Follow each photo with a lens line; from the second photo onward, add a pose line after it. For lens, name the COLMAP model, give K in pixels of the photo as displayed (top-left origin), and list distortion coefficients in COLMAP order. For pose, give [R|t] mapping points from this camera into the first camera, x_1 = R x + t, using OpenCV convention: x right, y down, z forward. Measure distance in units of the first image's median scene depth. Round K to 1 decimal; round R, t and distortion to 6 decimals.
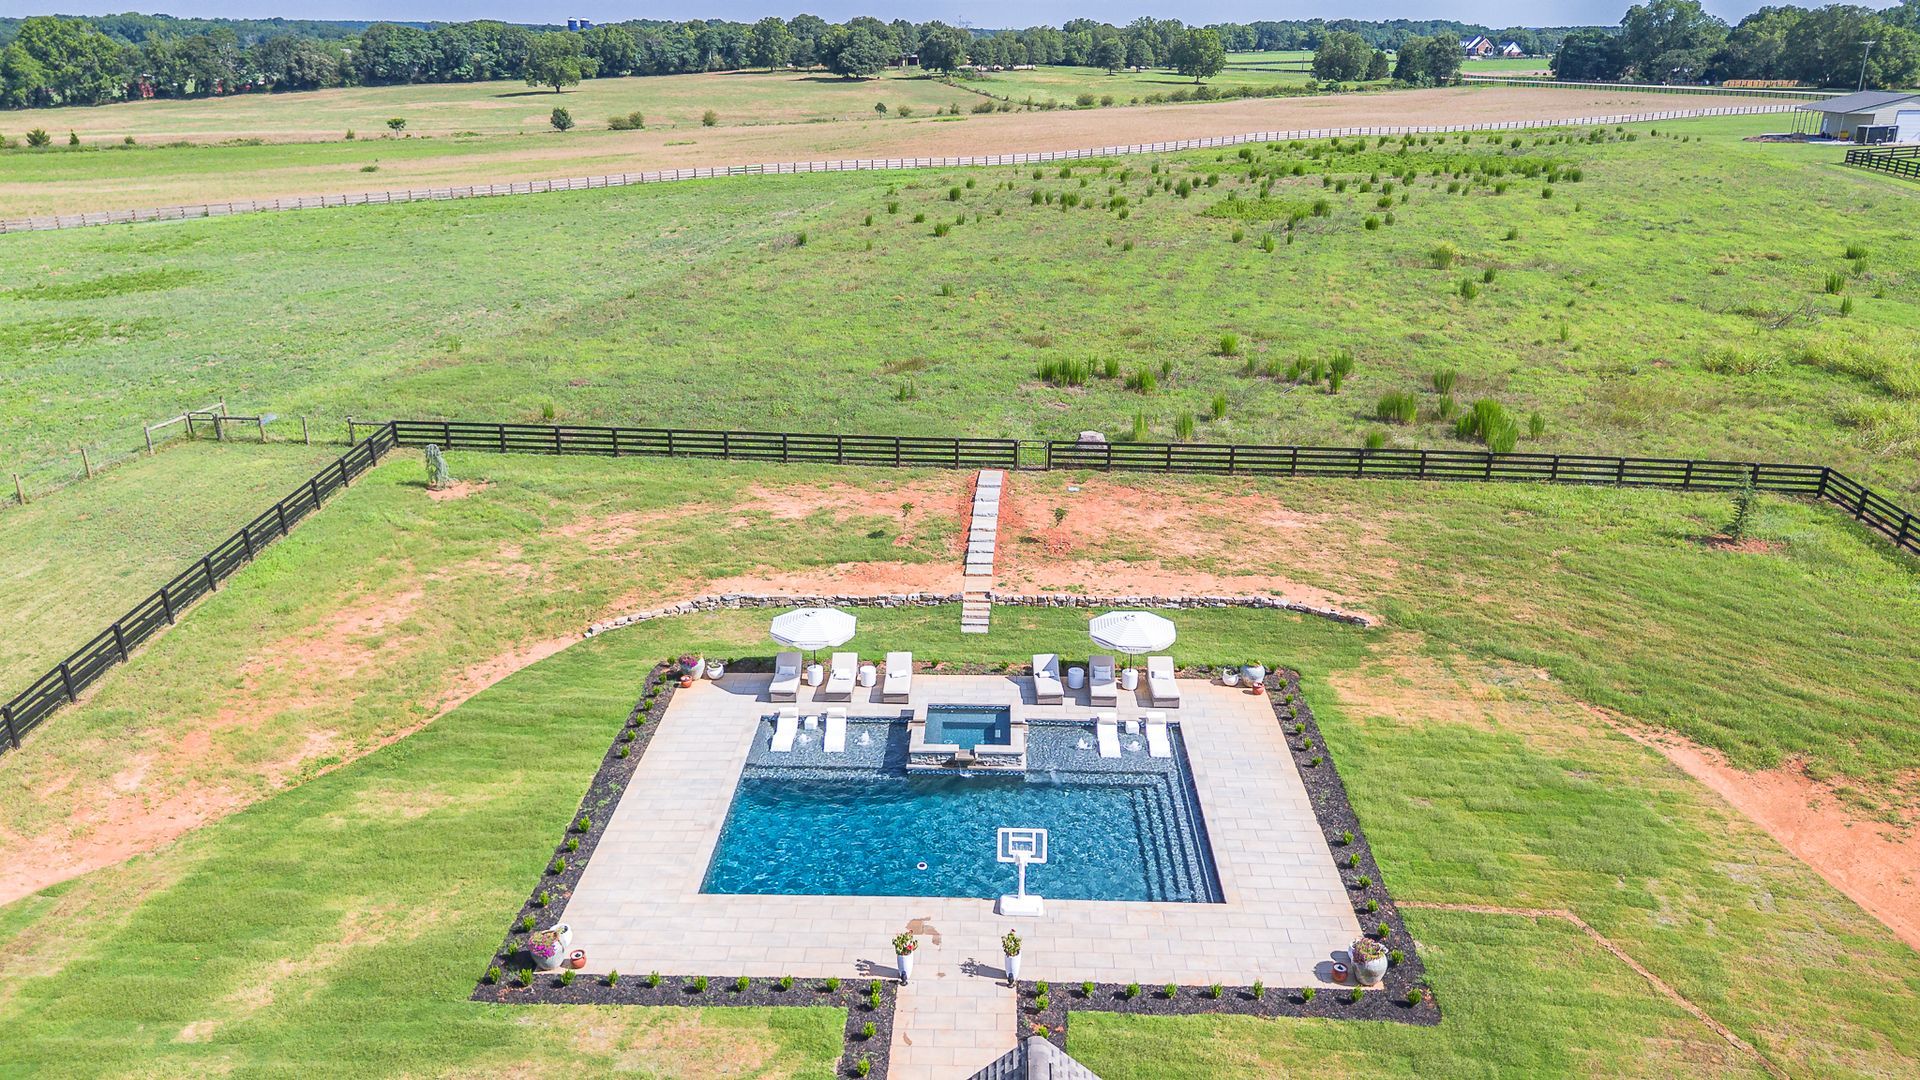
lens RADIAL K [[1375.1, 0, 963.0], [0, 1375.1, 499.7], [0, 0, 1]] dist [0.124347, -0.204301]
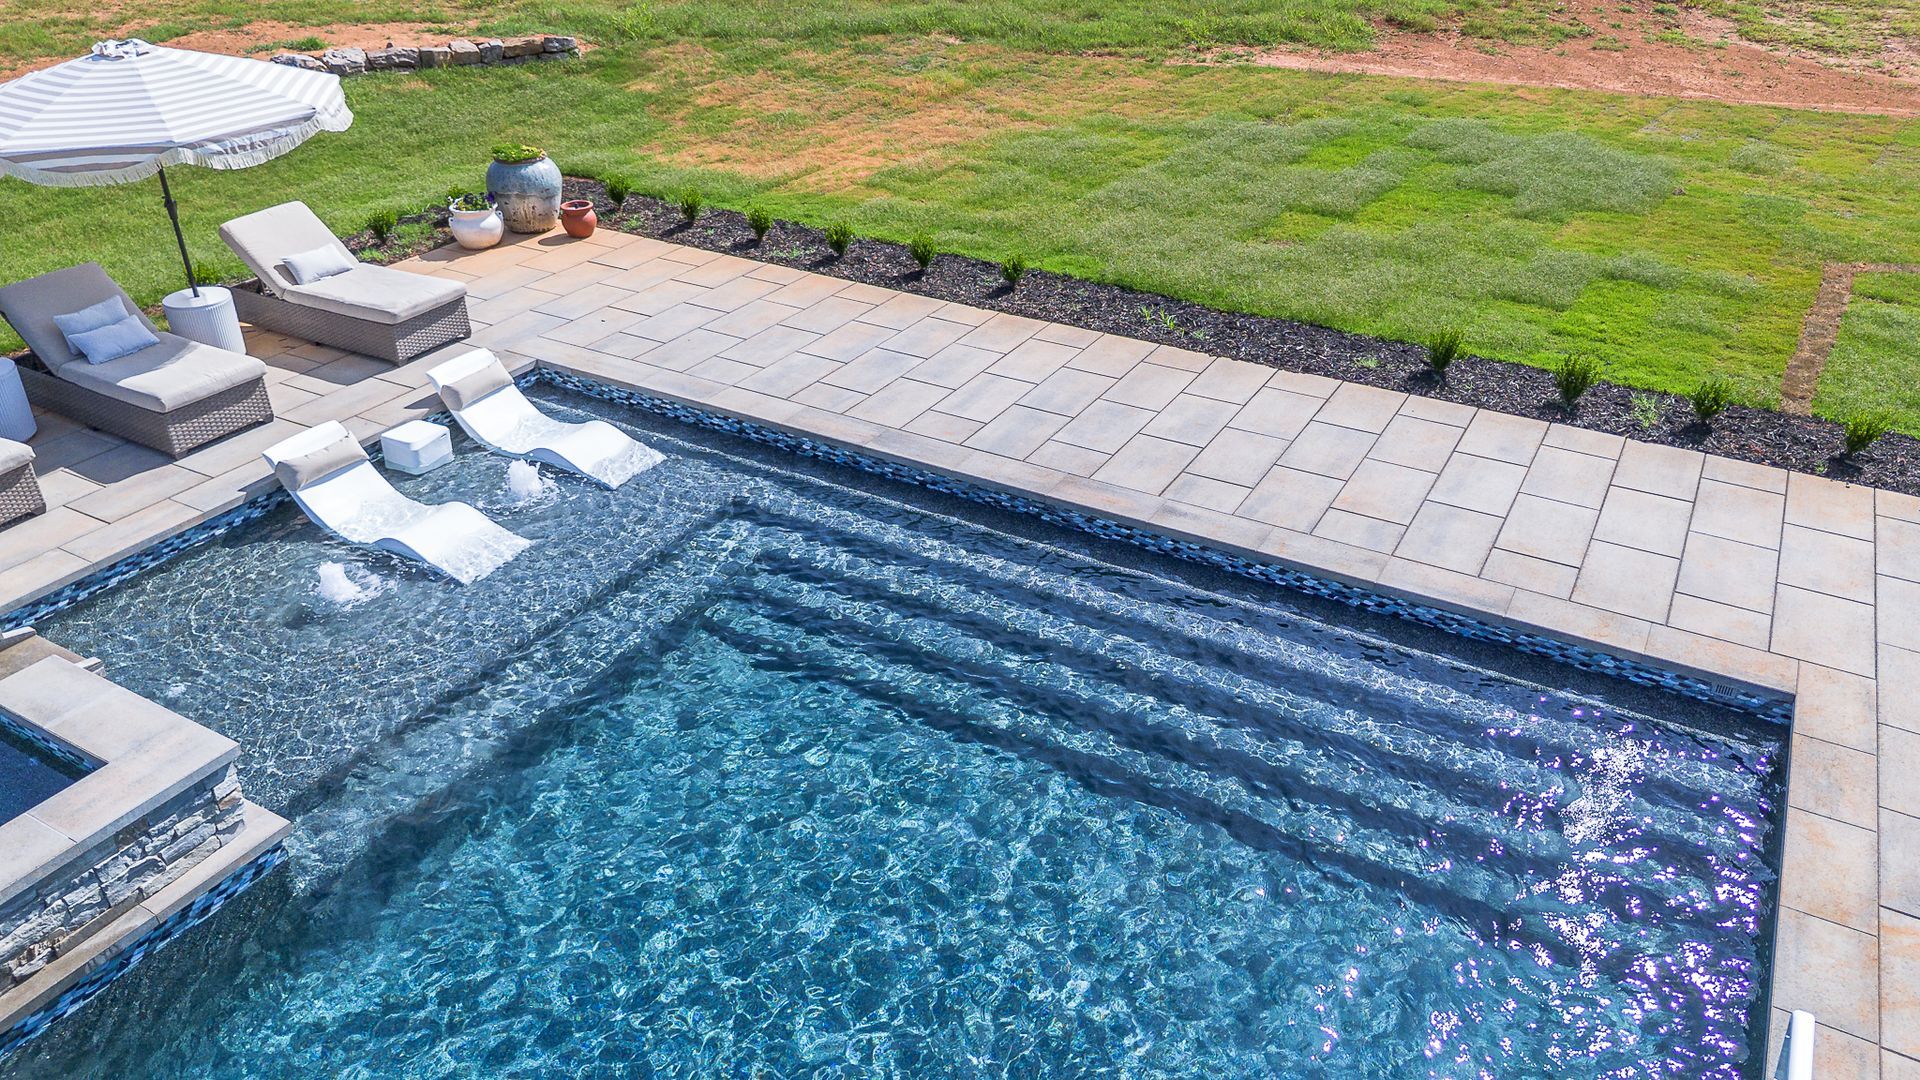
lens RADIAL K [[1367.0, 0, 961.8], [0, 1367.0, 532.1], [0, 0, 1]] dist [0.070844, -0.080864]
pose [[0.469226, -0.442996, 0.763925, -0.025885], [0.278924, 0.895134, 0.347760, 0.116400], [-0.837872, 0.049899, 0.543582, 0.761733]]
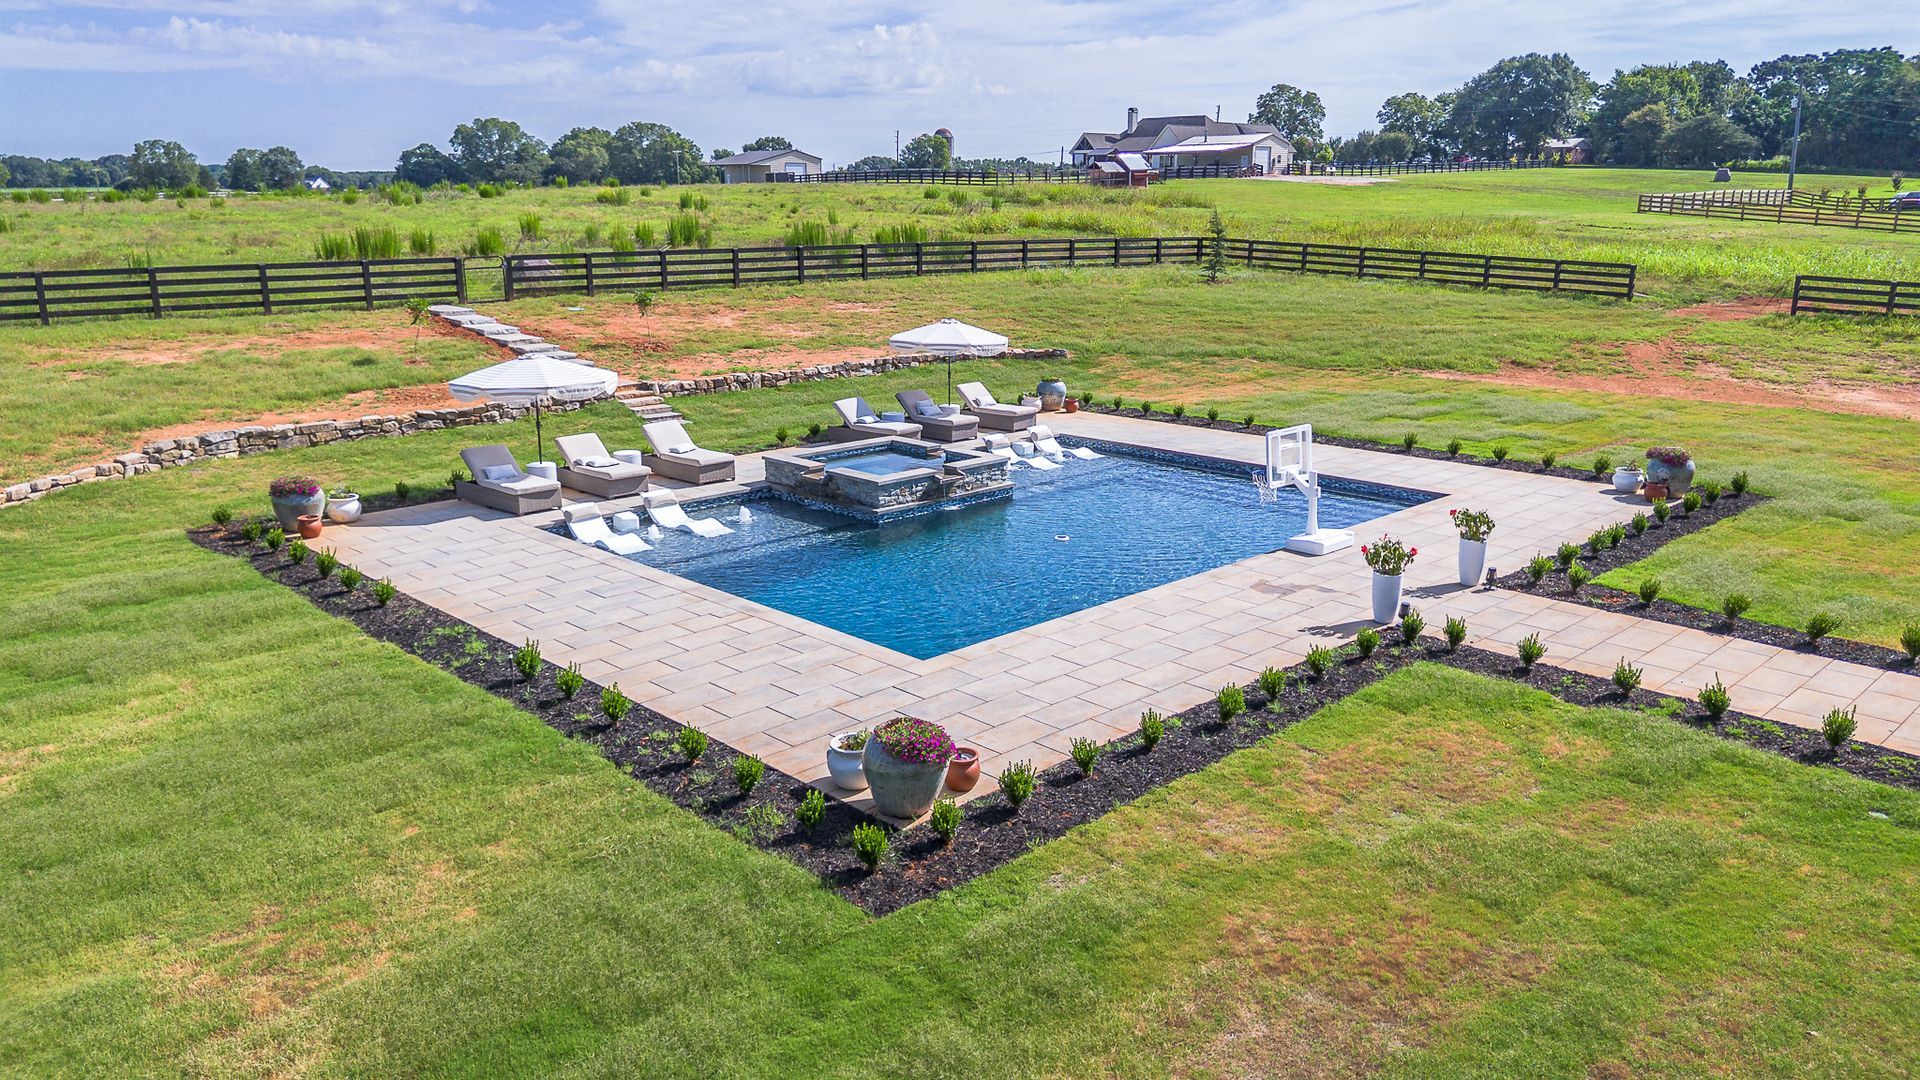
lens RADIAL K [[1367.0, 0, 961.8], [0, 1367.0, 532.1], [0, 0, 1]] dist [0.070844, -0.080864]
pose [[0.694205, -0.174309, 0.698352, -0.389967], [0.230694, 0.972932, 0.013519, 0.184267], [-0.681806, 0.151721, 0.715627, 0.505140]]
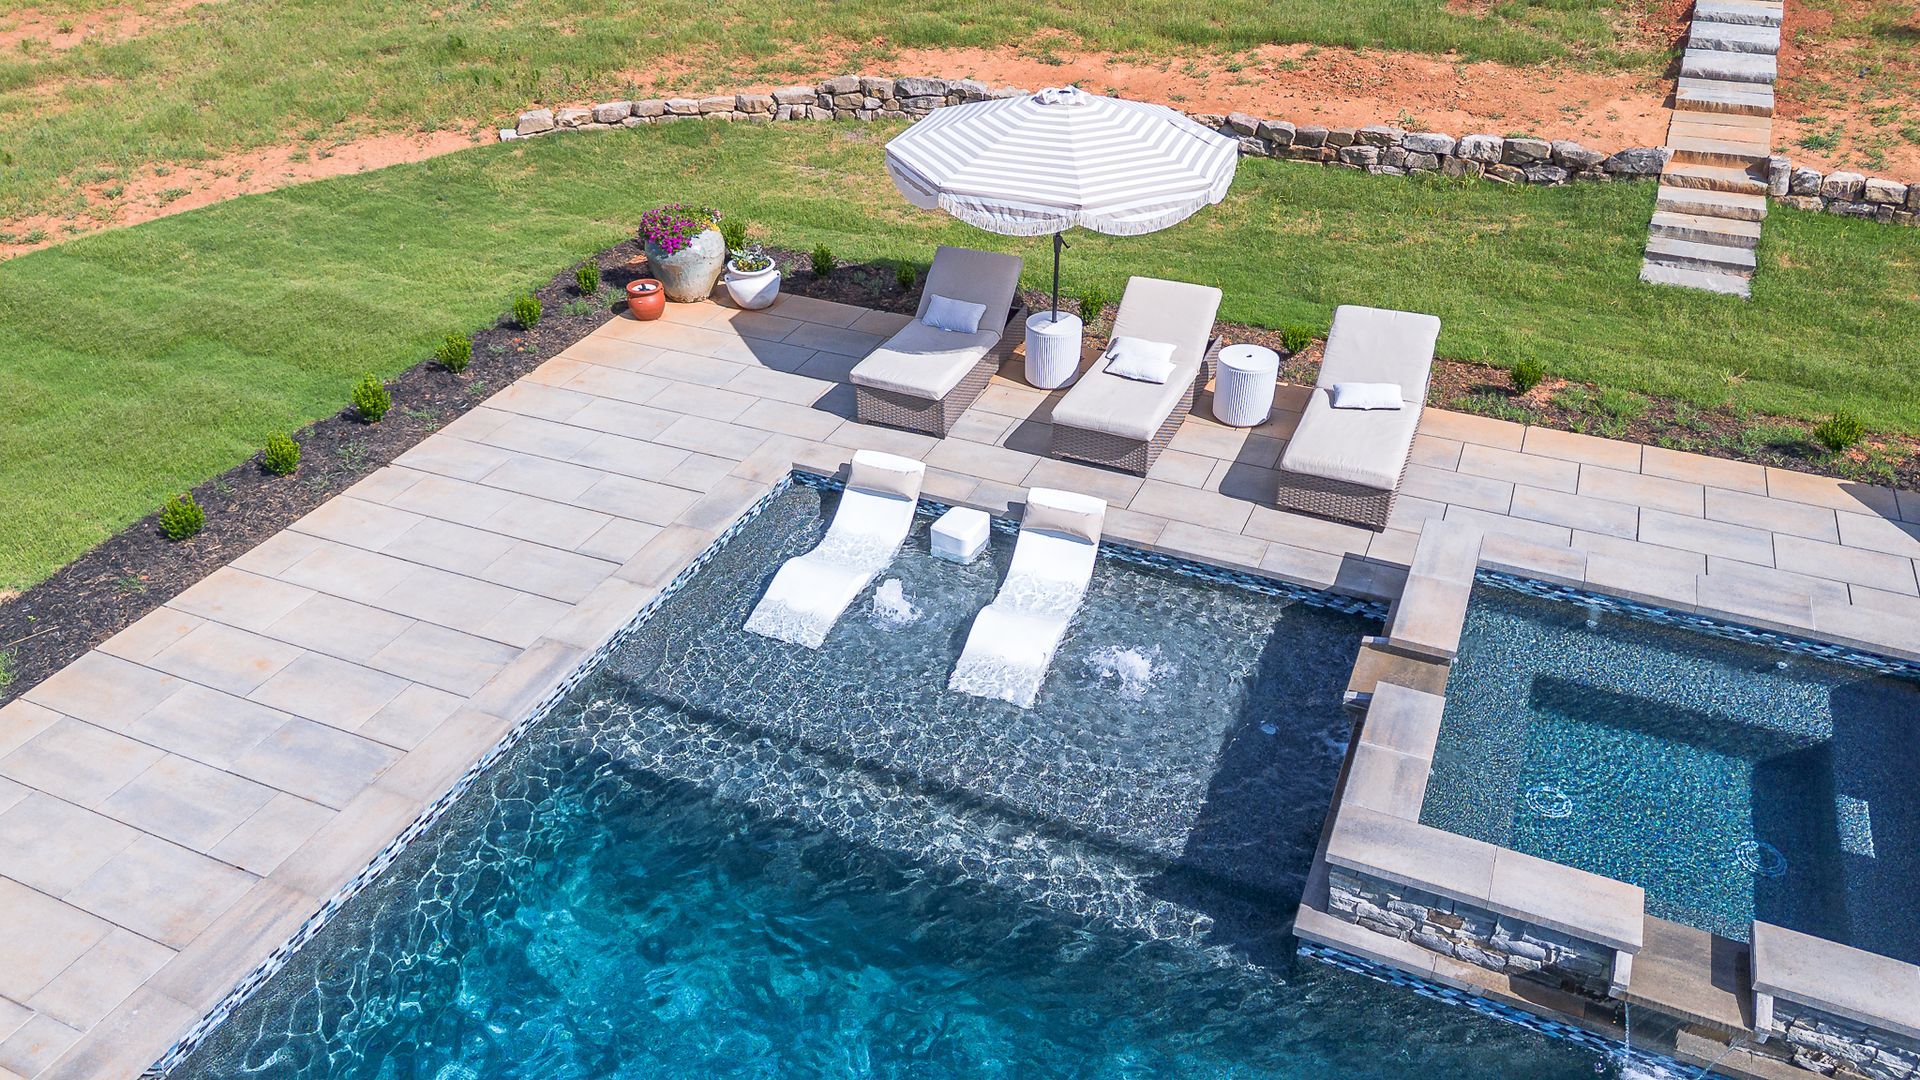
lens RADIAL K [[1361.7, 0, 962.0], [0, 1361.7, 540.7], [0, 0, 1]] dist [0.062031, -0.065436]
pose [[0.925894, 0.203088, -0.318551, -0.031411], [-0.113301, 0.953676, 0.278685, 0.092935], [0.360392, -0.221941, 0.906013, 0.760442]]
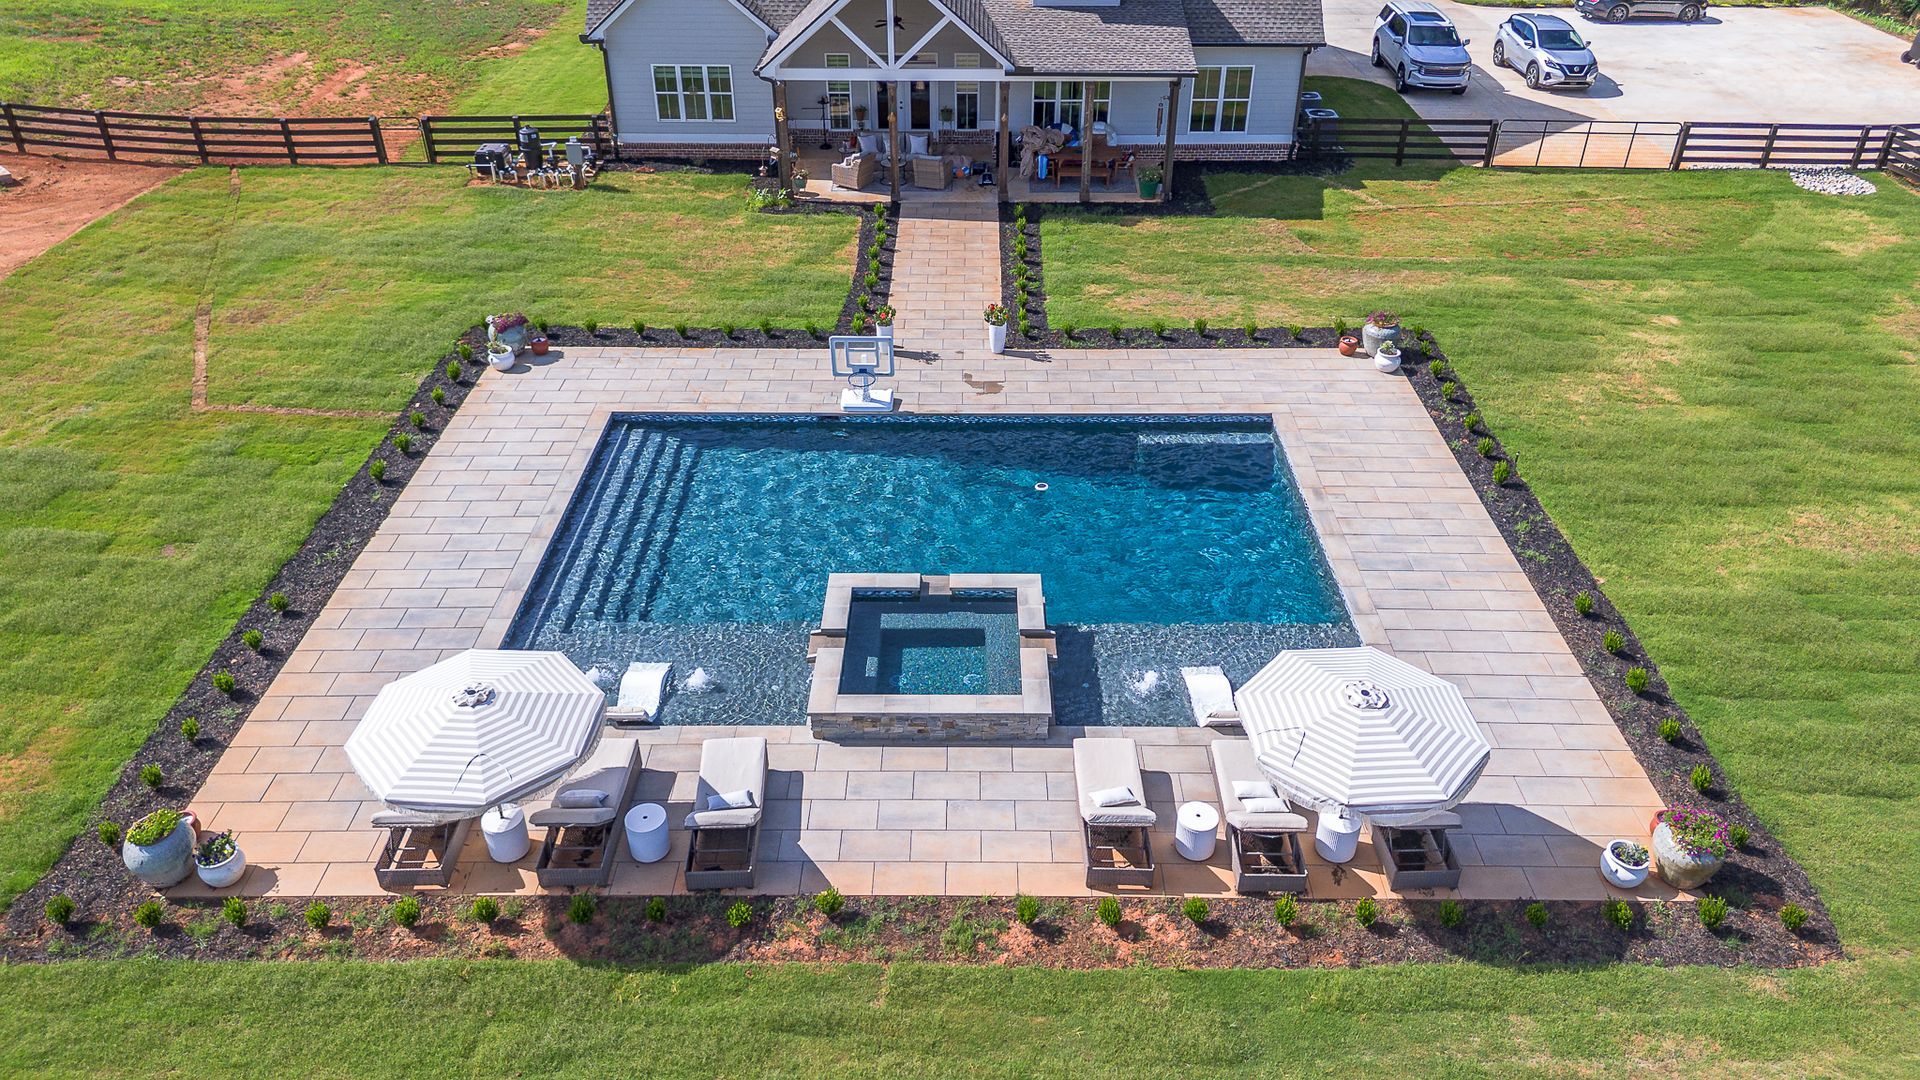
lens RADIAL K [[1361.7, 0, 962.0], [0, 1361.7, 540.7], [0, 0, 1]] dist [0.062031, -0.065436]
pose [[-0.999717, 0.012438, -0.020301, 0.002334], [-0.008188, 0.621067, 0.783715, -0.221477], [0.022356, 0.783659, -0.620789, 1.197969]]
